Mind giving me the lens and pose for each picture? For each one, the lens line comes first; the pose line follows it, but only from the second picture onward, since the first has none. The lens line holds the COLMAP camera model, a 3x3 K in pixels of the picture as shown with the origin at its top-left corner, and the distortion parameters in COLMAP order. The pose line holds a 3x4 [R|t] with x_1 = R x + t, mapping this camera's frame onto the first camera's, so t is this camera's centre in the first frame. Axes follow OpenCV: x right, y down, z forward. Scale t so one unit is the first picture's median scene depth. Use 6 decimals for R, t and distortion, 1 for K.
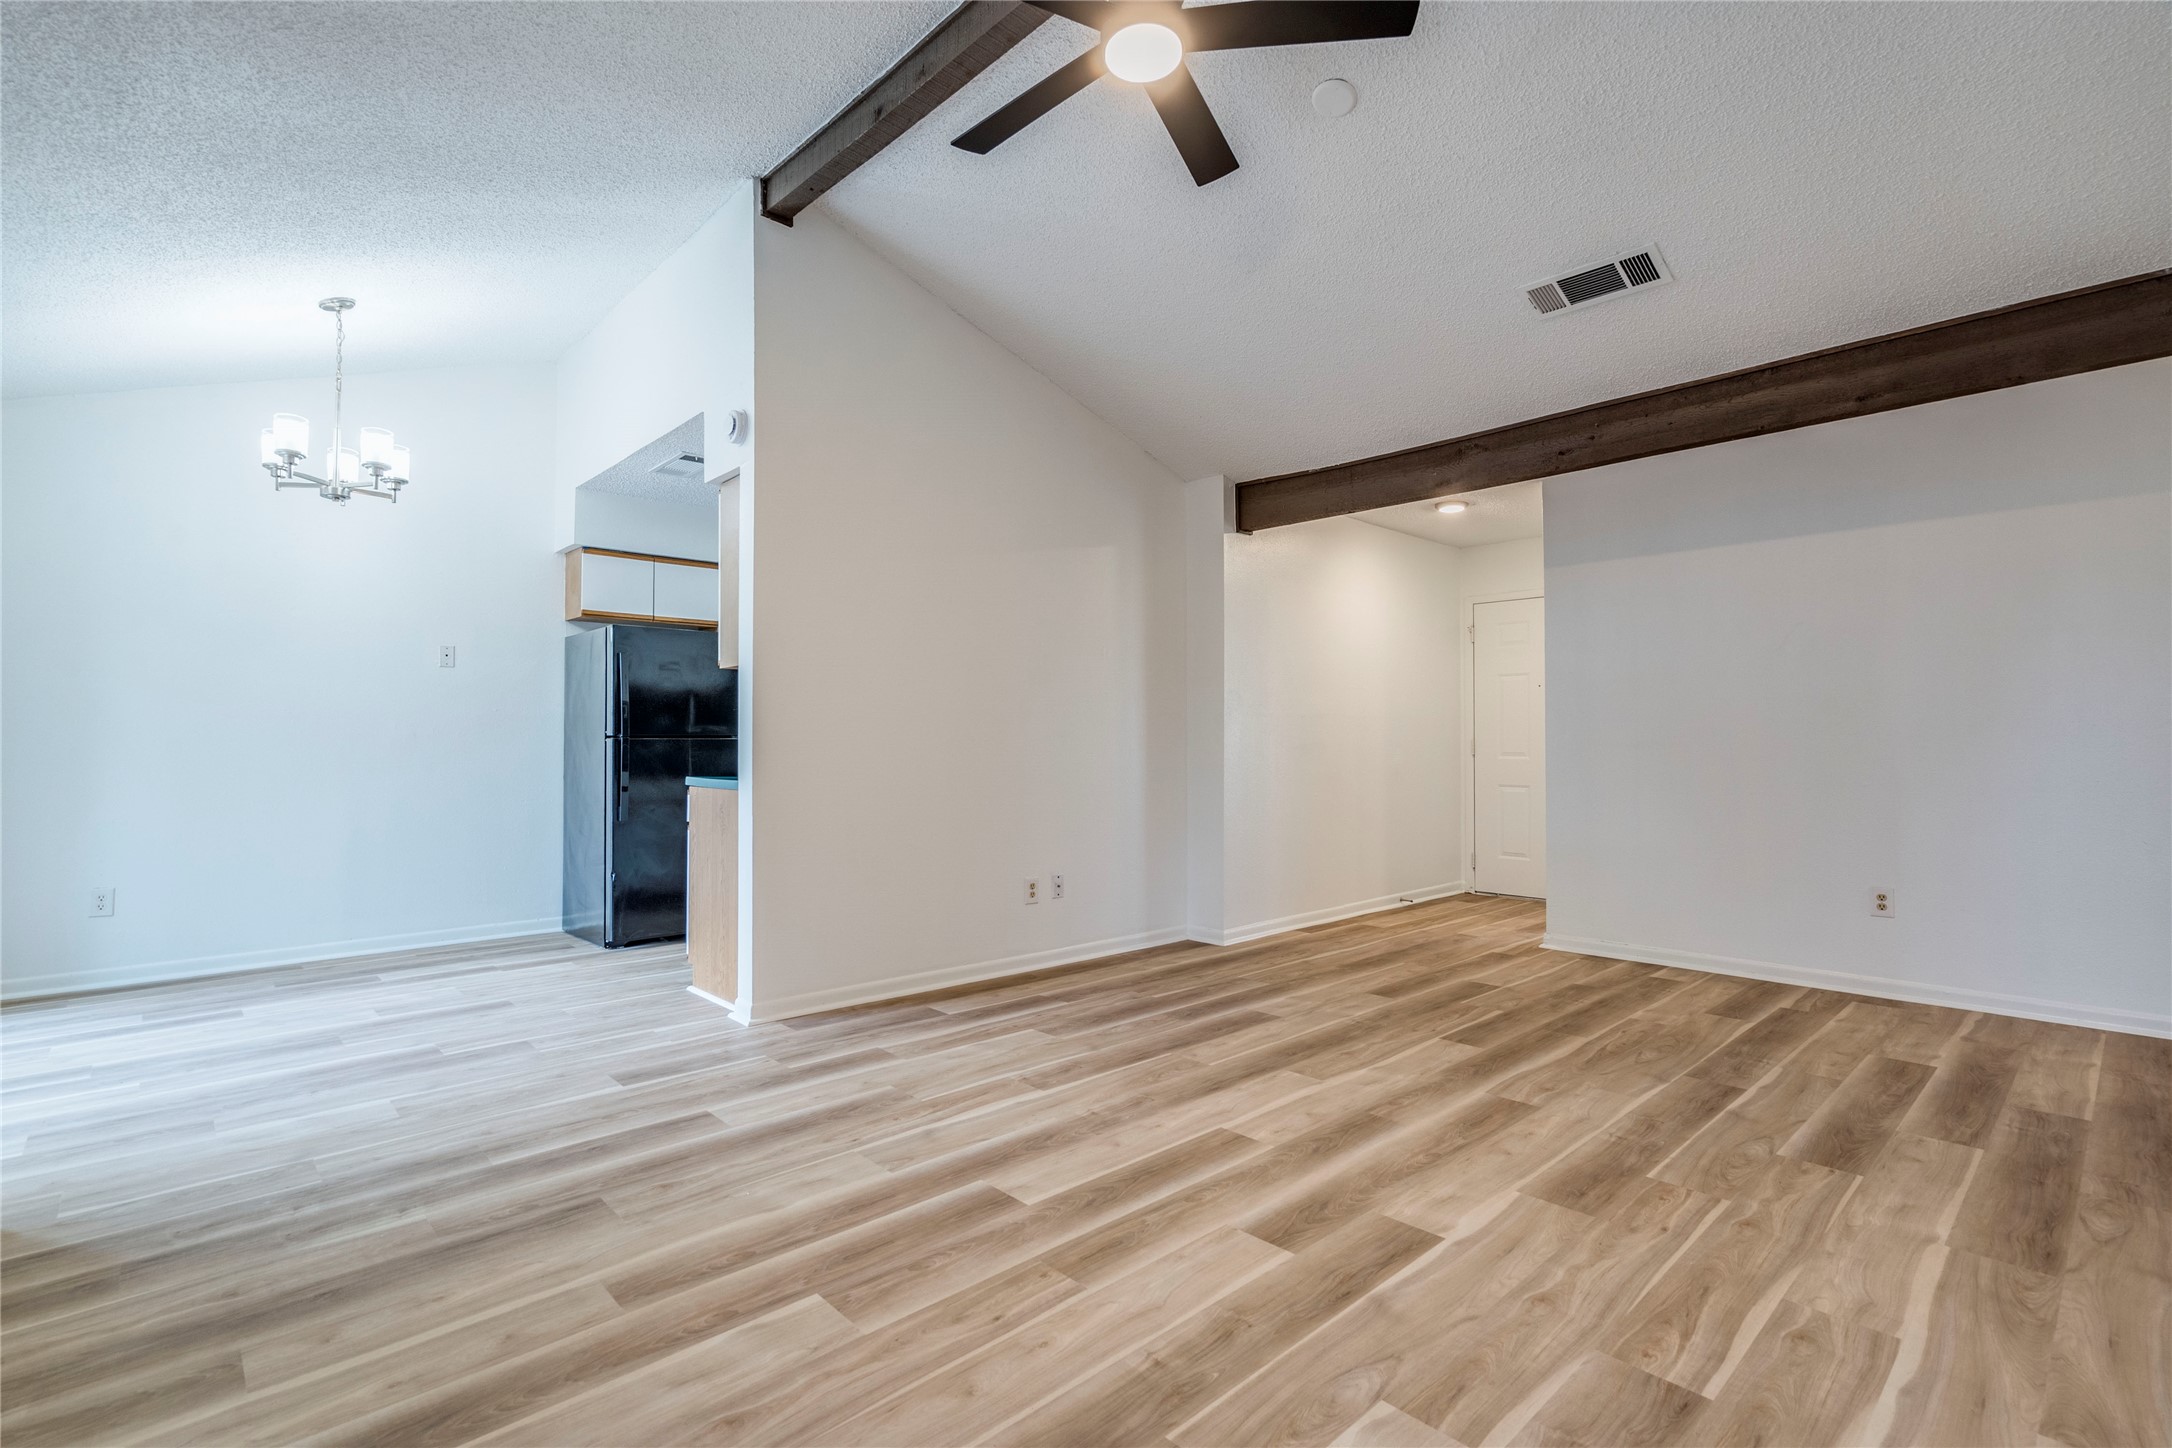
lens RADIAL K [[989.5, 0, 1083.9], [0, 989.5, 715.3], [0, 0, 1]] dist [-0.004419, 0.001408]
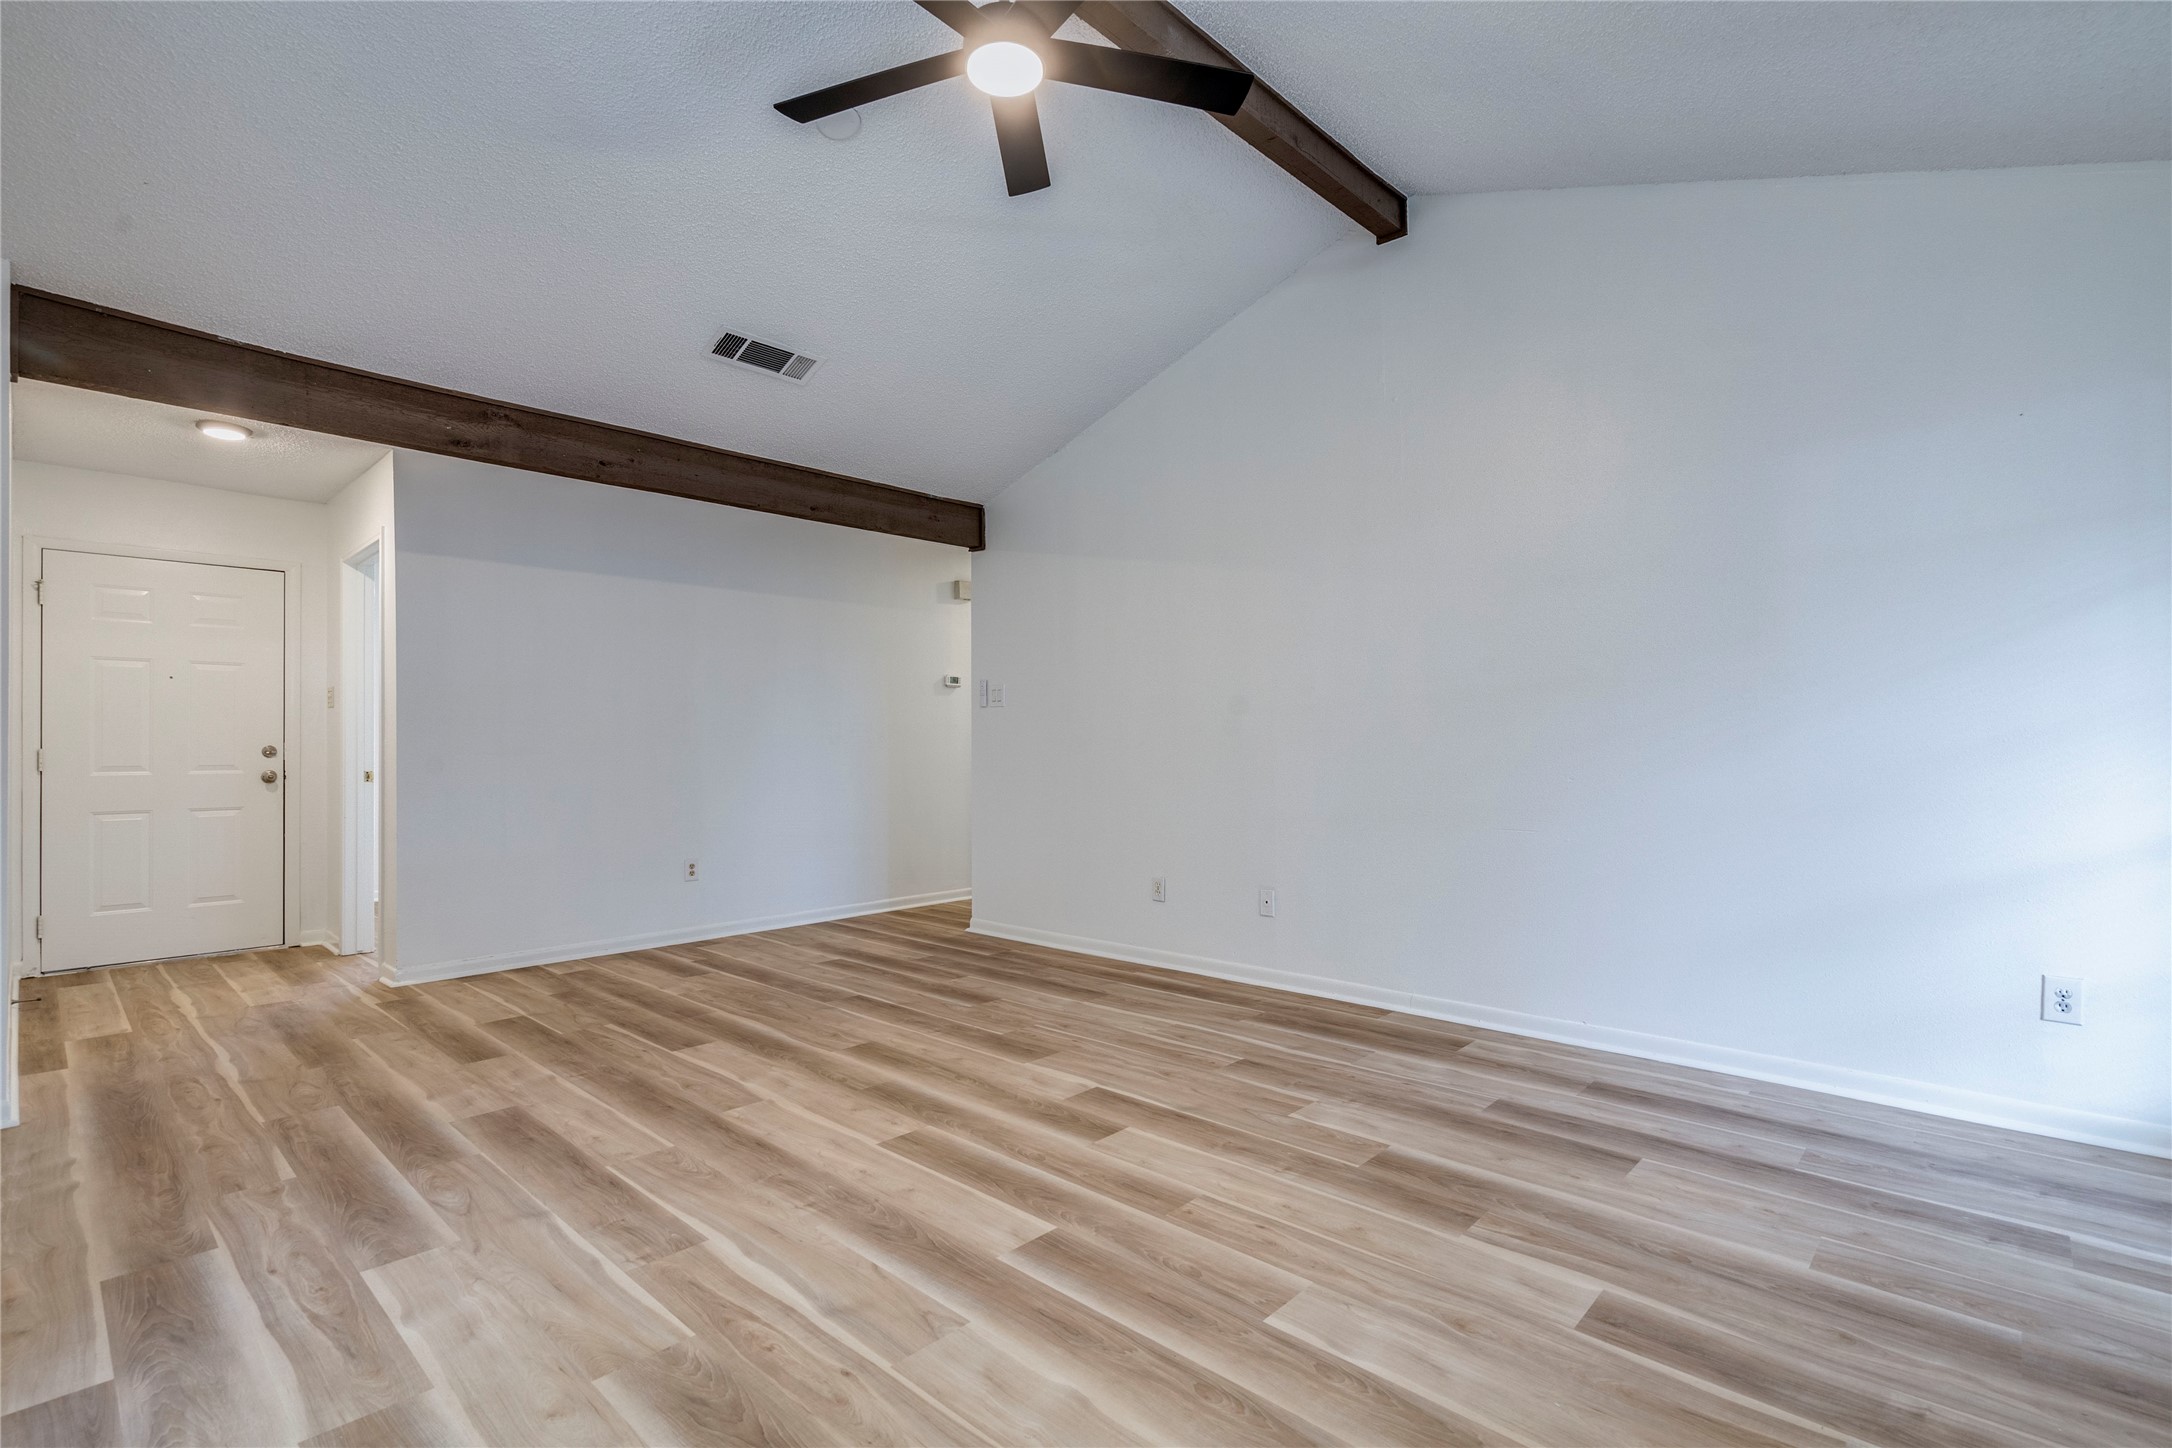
lens RADIAL K [[989.5, 0, 1084.3], [0, 989.5, 743.9], [0, 0, 1]] dist [-0.004419, 0.001408]
pose [[-0.057108, 0.002900, 0.998364, -0.856736], [-0.020864, 0.999774, -0.004097, 0.022894], [-0.998150, -0.021064, -0.057034, 0.870758]]
